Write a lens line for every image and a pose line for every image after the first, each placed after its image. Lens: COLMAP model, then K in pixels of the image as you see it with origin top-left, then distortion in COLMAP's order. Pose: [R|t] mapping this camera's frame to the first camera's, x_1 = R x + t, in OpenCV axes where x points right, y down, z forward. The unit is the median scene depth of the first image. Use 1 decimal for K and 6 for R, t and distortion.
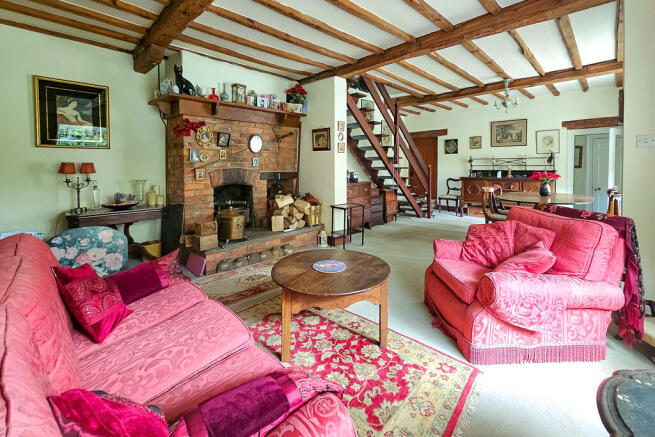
lens RADIAL K [[262.7, 0, 327.5], [0, 262.7, 218.5], [0, 0, 1]] dist [0.029149, 0.000034]
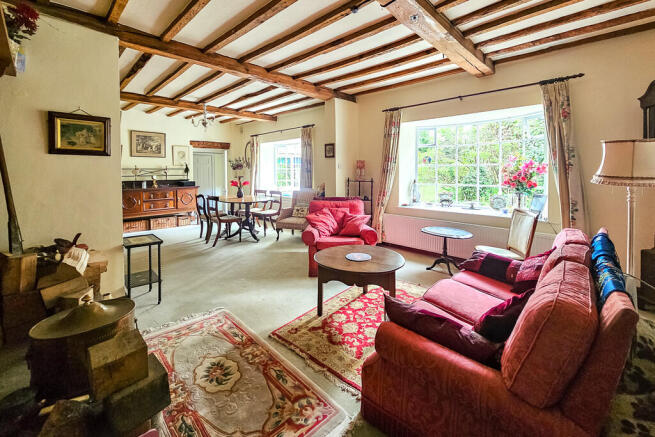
lens RADIAL K [[288.7, 0, 327.5], [0, 288.7, 218.5], [0, 0, 1]] dist [-0.000609, -0.000058]
pose [[-0.008958, -0.171070, 0.985218, -0.495914], [0.219518, 0.960887, 0.168842, -0.092046], [-0.975567, 0.217786, 0.028945, 0.397655]]
